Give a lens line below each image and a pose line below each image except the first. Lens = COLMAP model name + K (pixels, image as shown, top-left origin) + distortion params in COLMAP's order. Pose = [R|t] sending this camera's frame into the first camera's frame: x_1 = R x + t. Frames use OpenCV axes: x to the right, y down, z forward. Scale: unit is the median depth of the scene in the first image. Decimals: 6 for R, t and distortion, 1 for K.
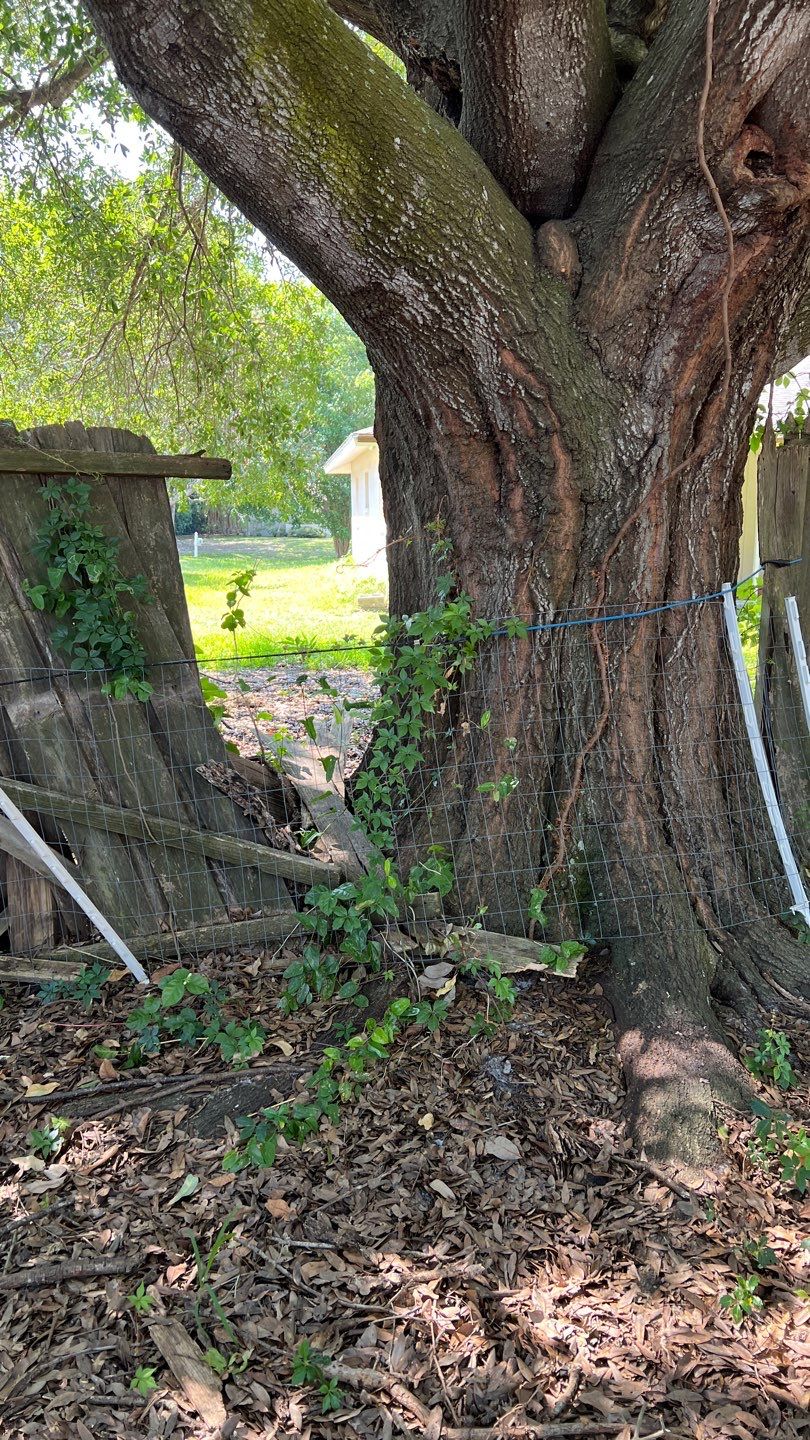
lens RADIAL K [[1088.1, 0, 405.2], [0, 1088.1, 717.9], [0, 0, 1]] dist [0.084577, -0.095653]
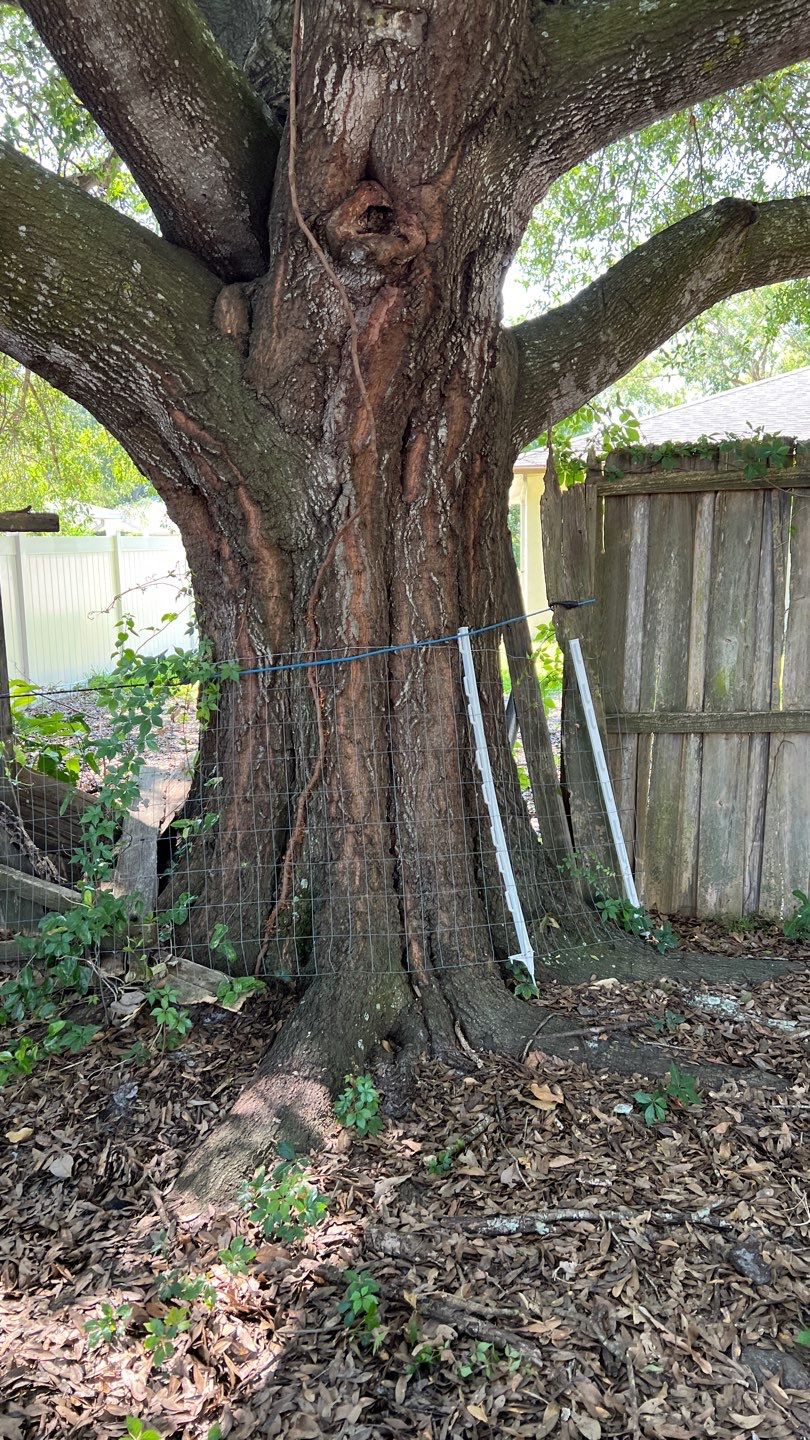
lens RADIAL K [[1088.1, 0, 392.0], [0, 1088.1, 728.2], [0, 0, 1]] dist [0.084577, -0.095653]
pose [[0.973265, 0.013719, -0.229274, 0.498292], [-0.017262, 0.999760, -0.013455, -0.017444], [0.229035, 0.017053, 0.973269, 0.023693]]
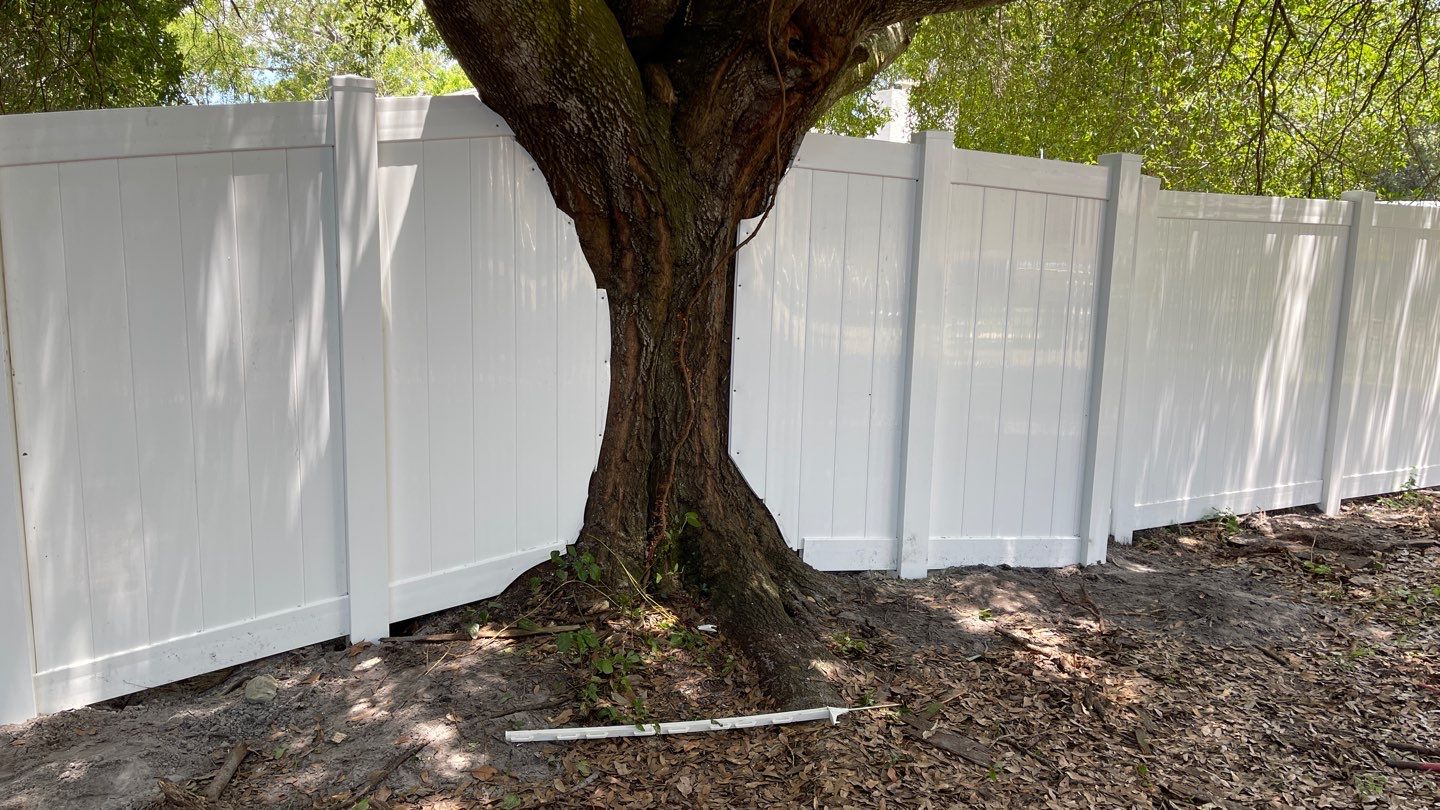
lens RADIAL K [[1088.1, 0, 723.7], [0, 1088.1, 413.7], [0, 0, 1]] dist [0.084577, -0.095653]
pose [[0.893428, -0.046764, 0.446765, -0.397603], [0.058041, 0.998247, -0.011581, 0.007191], [-0.445440, 0.036277, 0.894576, -0.236930]]
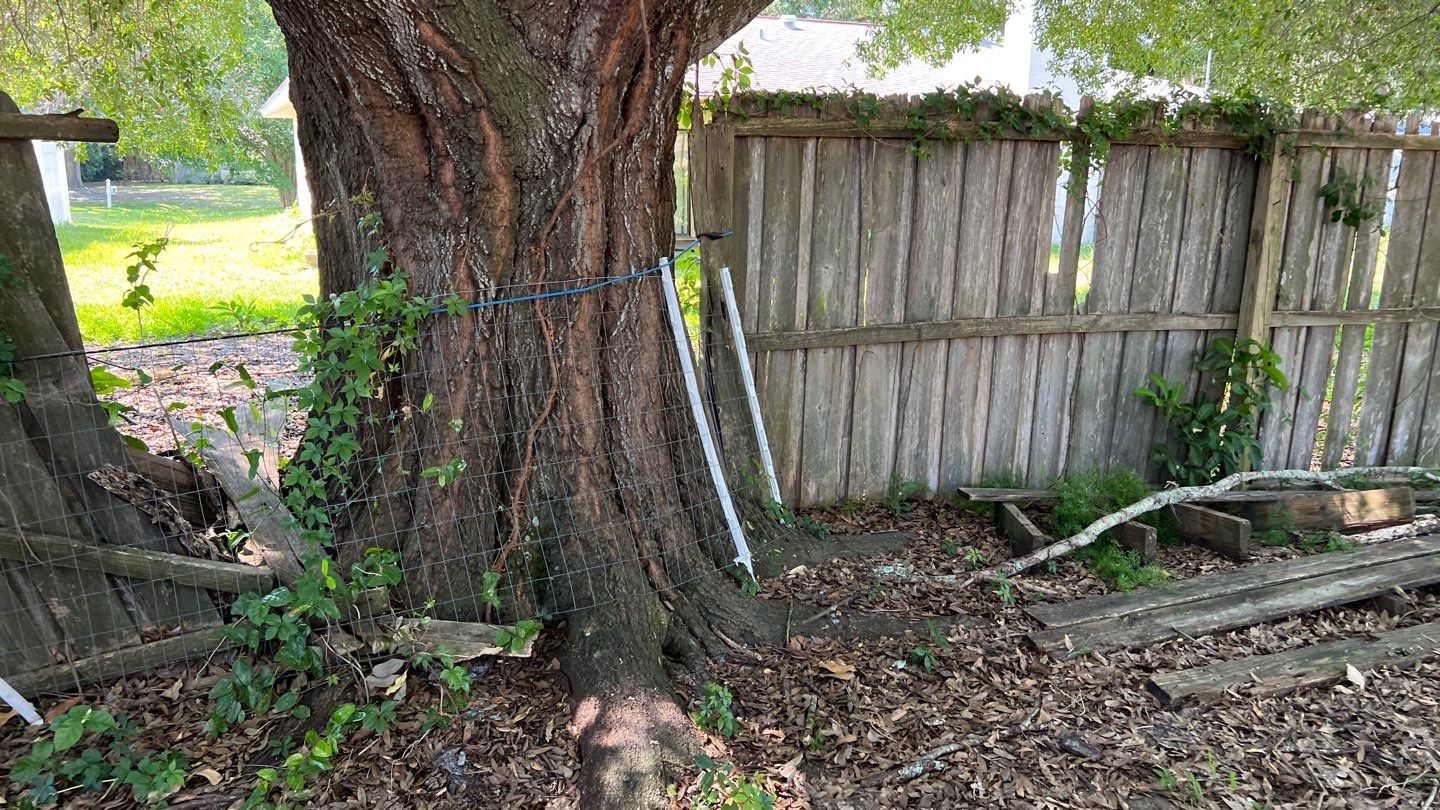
lens RADIAL K [[1088.1, 0, 730.9], [0, 1088.1, 386.7], [0, 0, 1]] dist [0.084577, -0.095653]
pose [[0.950739, -0.051693, 0.305653, 0.033346], [0.046239, 0.998616, 0.025065, -0.024435], [-0.306526, -0.009697, 0.951813, -0.007428]]
